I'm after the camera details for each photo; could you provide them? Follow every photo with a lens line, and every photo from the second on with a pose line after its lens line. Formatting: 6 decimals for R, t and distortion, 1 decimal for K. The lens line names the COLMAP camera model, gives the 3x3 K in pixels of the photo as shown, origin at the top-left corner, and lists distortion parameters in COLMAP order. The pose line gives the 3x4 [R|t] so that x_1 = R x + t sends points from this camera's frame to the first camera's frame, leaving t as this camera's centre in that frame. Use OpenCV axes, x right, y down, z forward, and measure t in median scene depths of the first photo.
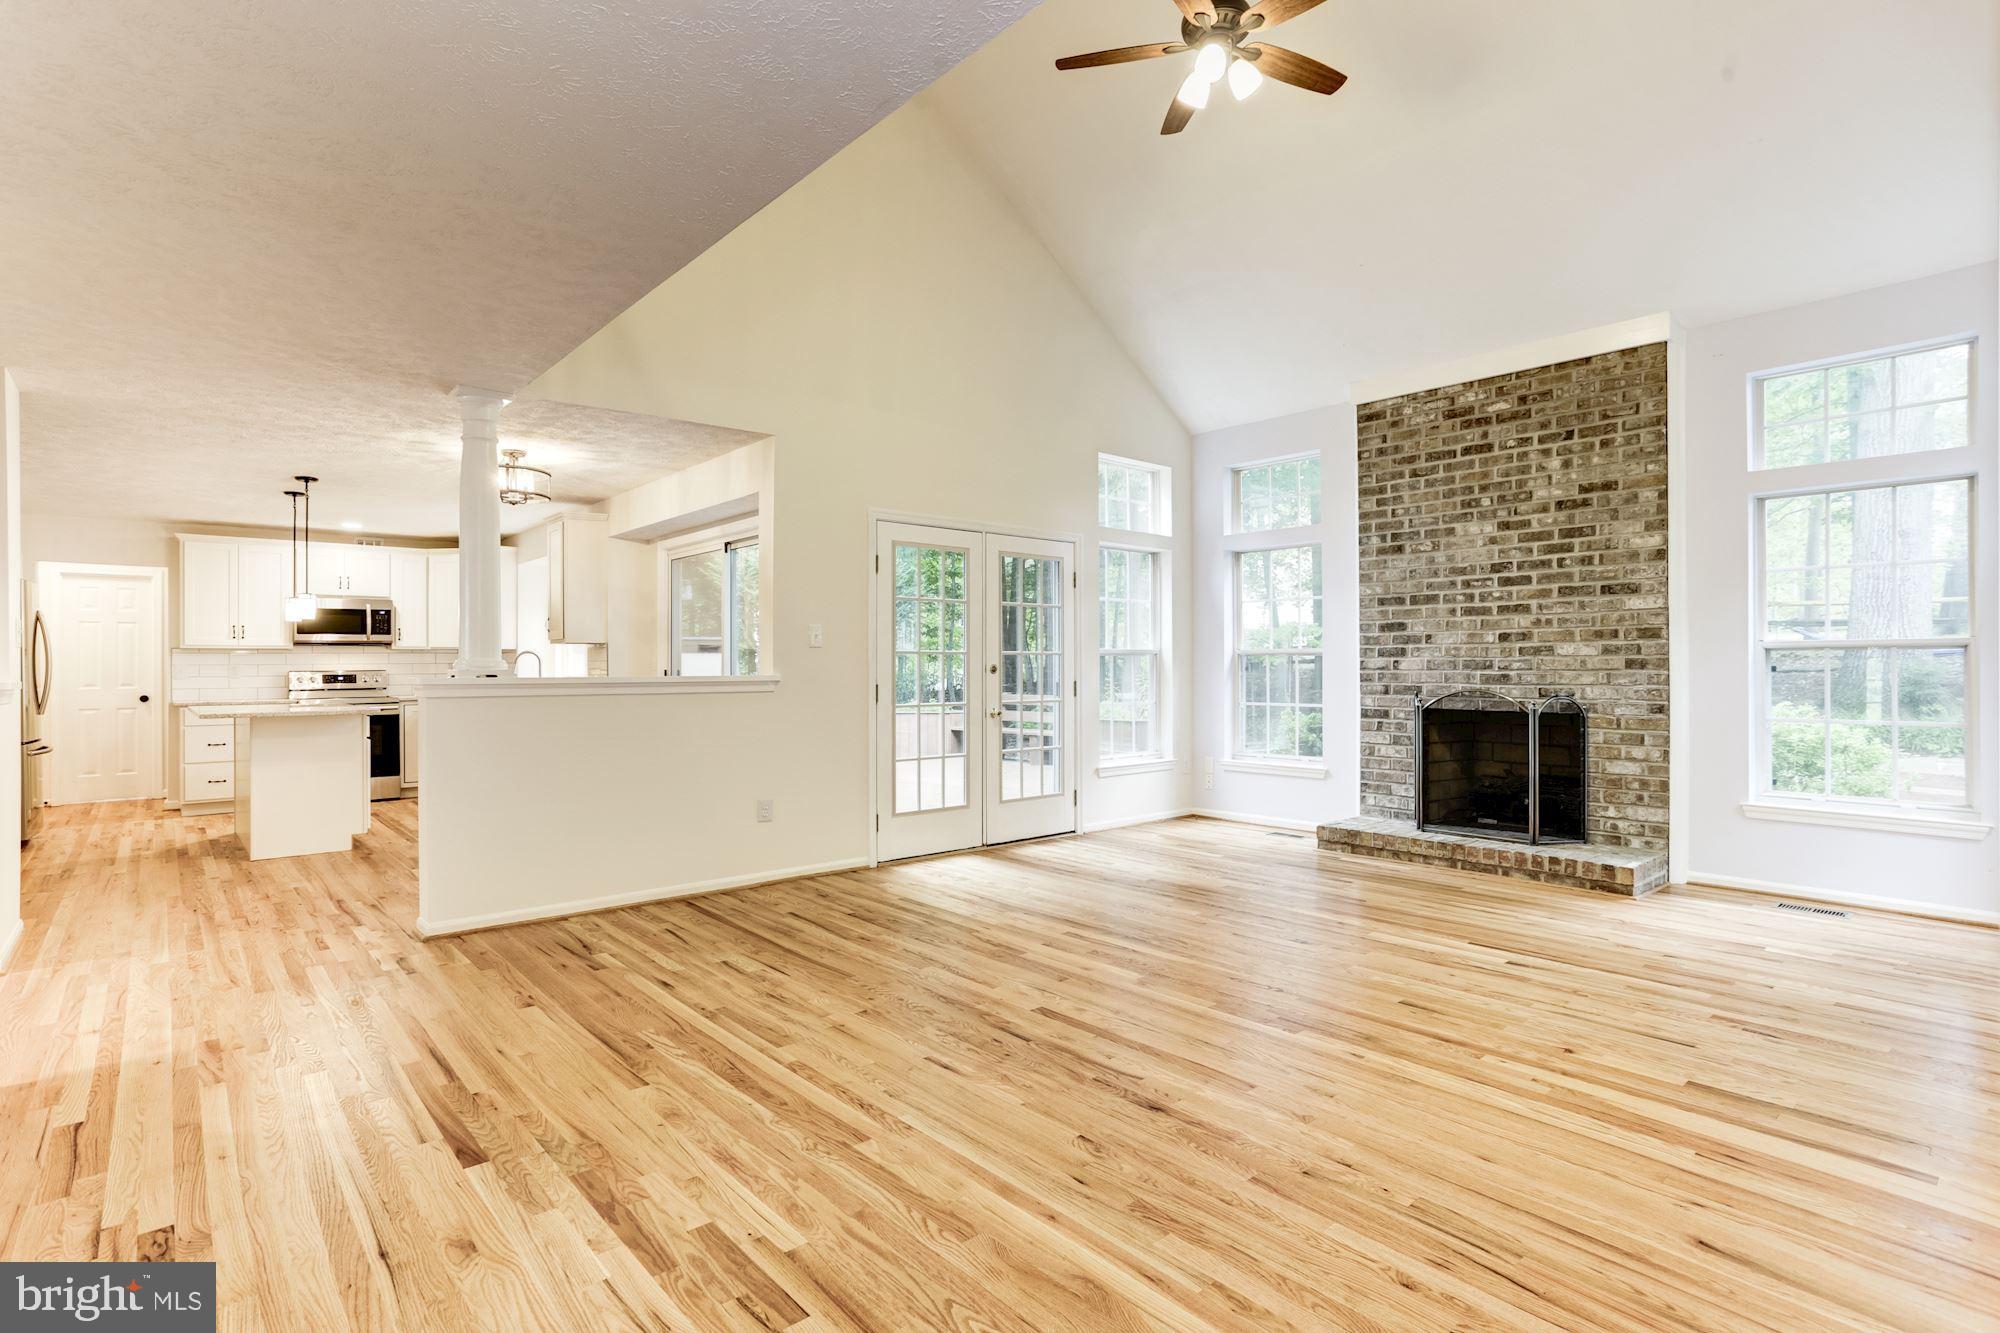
lens RADIAL K [[1007.2, 0, 1016.1], [0, 1007.2, 663.5], [0, 0, 1]] dist [-0.050387, 0.035644]
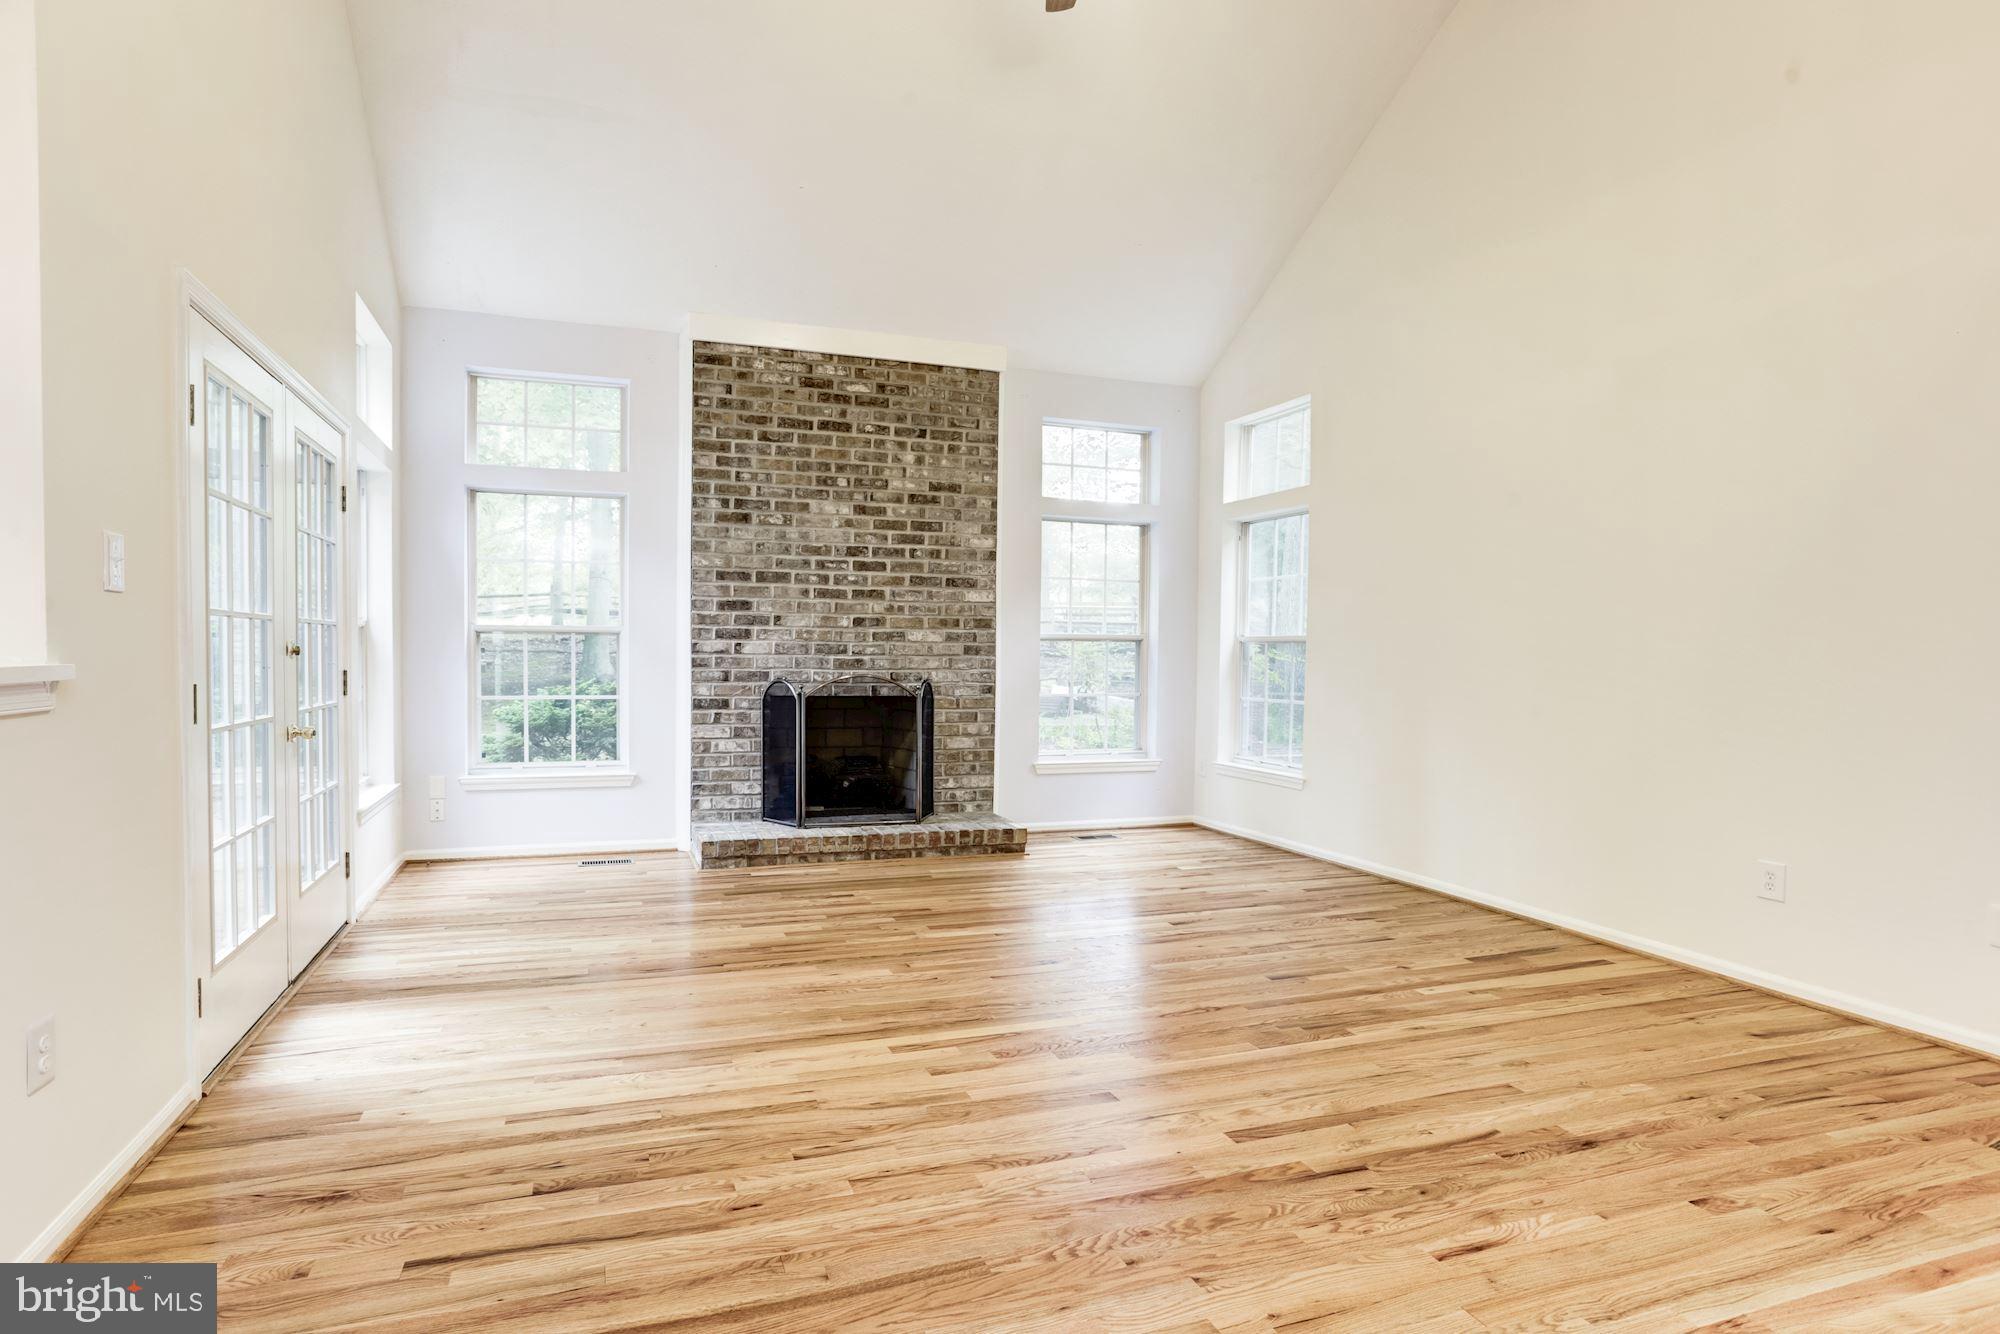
lens RADIAL K [[1003.8, 0, 913.7], [0, 1003.8, 677.1], [0, 0, 1]] dist [-0.026514, 0.000548]
pose [[0.396939, -0.013921, 0.917739, -0.443667], [-0.011781, 0.999725, 0.020260, 0.008536], [-0.917769, -0.018854, 0.396666, 0.594616]]
